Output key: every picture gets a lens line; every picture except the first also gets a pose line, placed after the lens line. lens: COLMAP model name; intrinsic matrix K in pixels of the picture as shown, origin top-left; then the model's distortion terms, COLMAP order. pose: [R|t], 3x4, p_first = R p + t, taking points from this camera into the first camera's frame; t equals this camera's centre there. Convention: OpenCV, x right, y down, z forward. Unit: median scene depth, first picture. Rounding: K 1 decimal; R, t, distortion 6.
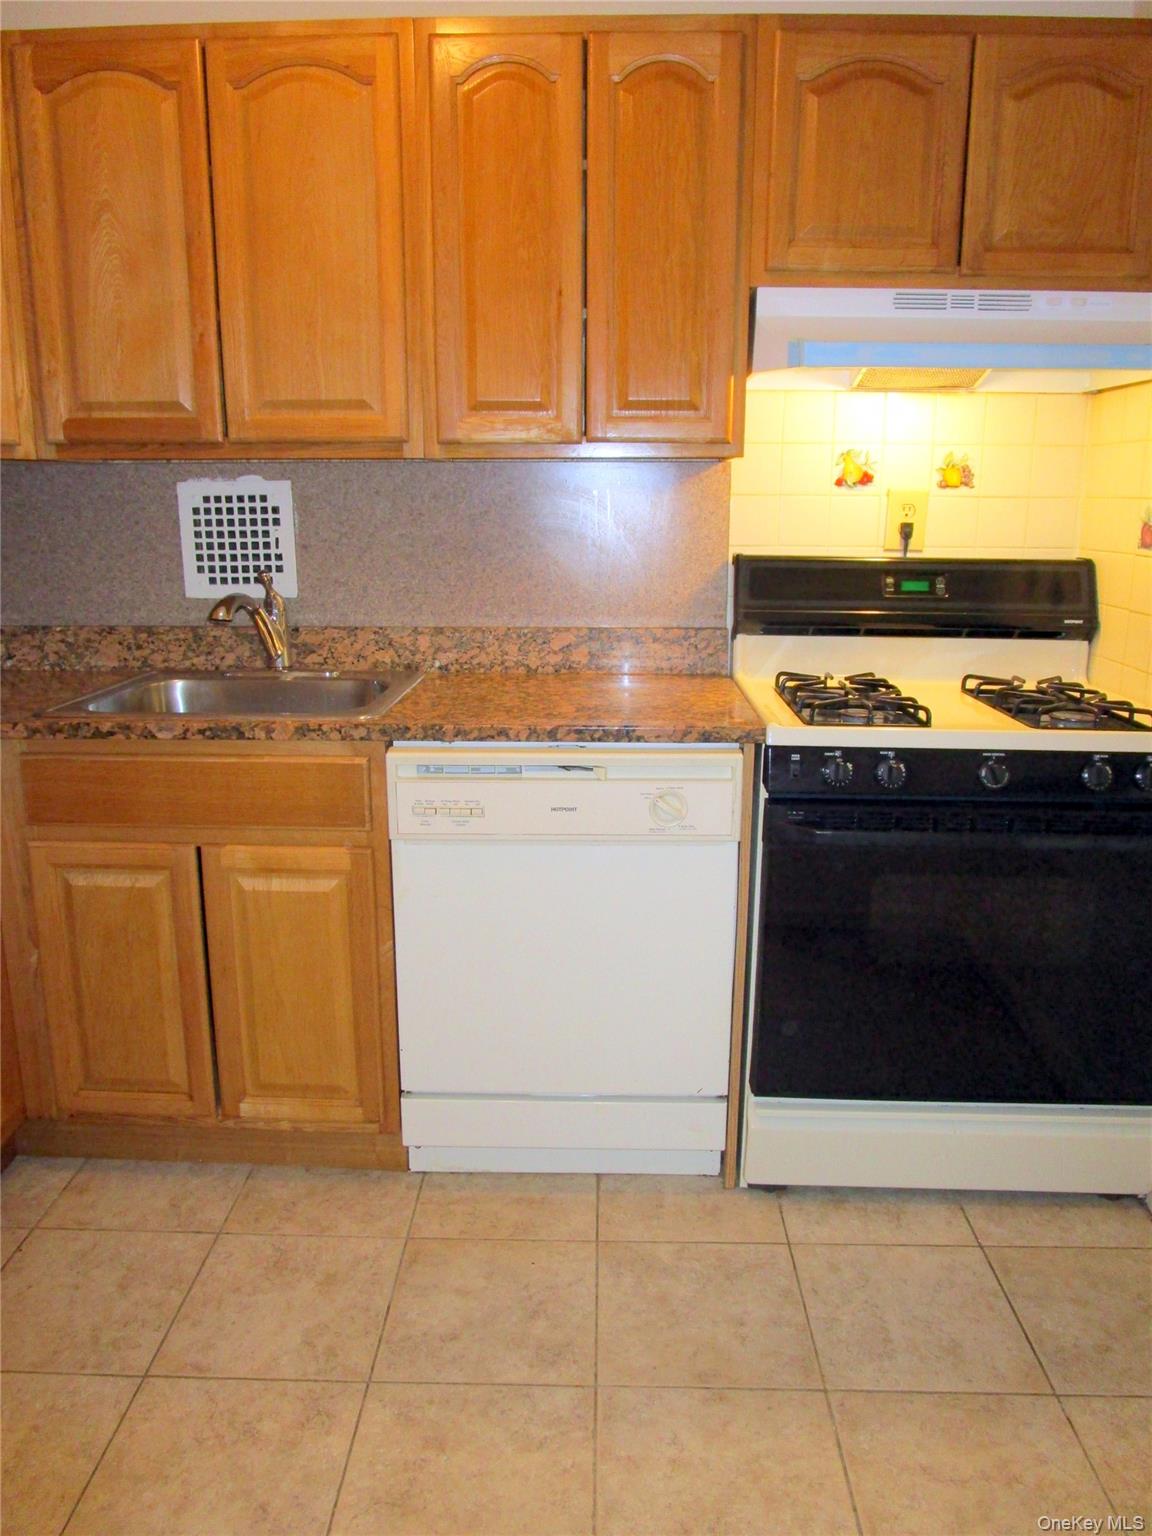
lens RADIAL K [[1113.0, 0, 578.1], [0, 1113.0, 766.2], [0, 0, 1]] dist [-0.042429, 0.009023]
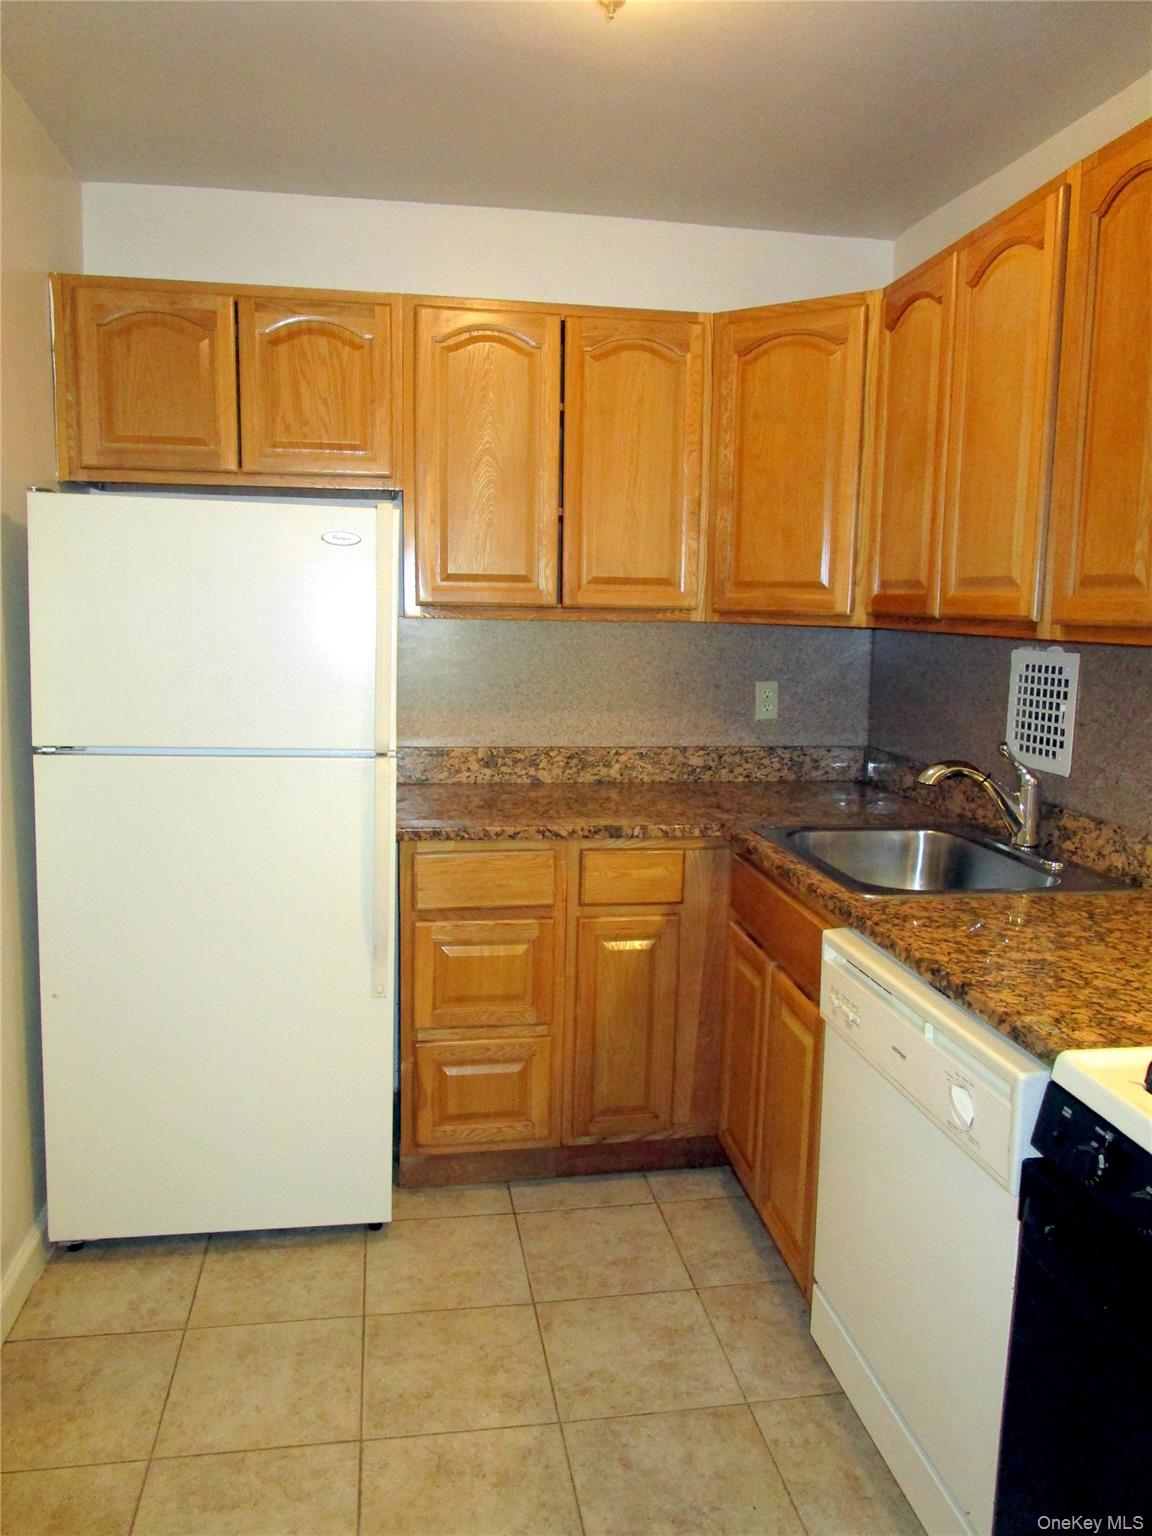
lens RADIAL K [[1113.0, 0, 575.3], [0, 1113.0, 762.6], [0, 0, 1]] dist [-0.042429, 0.009023]
pose [[0.184934, 0.139724, -0.972767, 0.693805], [-0.247133, 0.964645, 0.091574, -0.181114], [0.951170, 0.223468, 0.212926, 0.508280]]
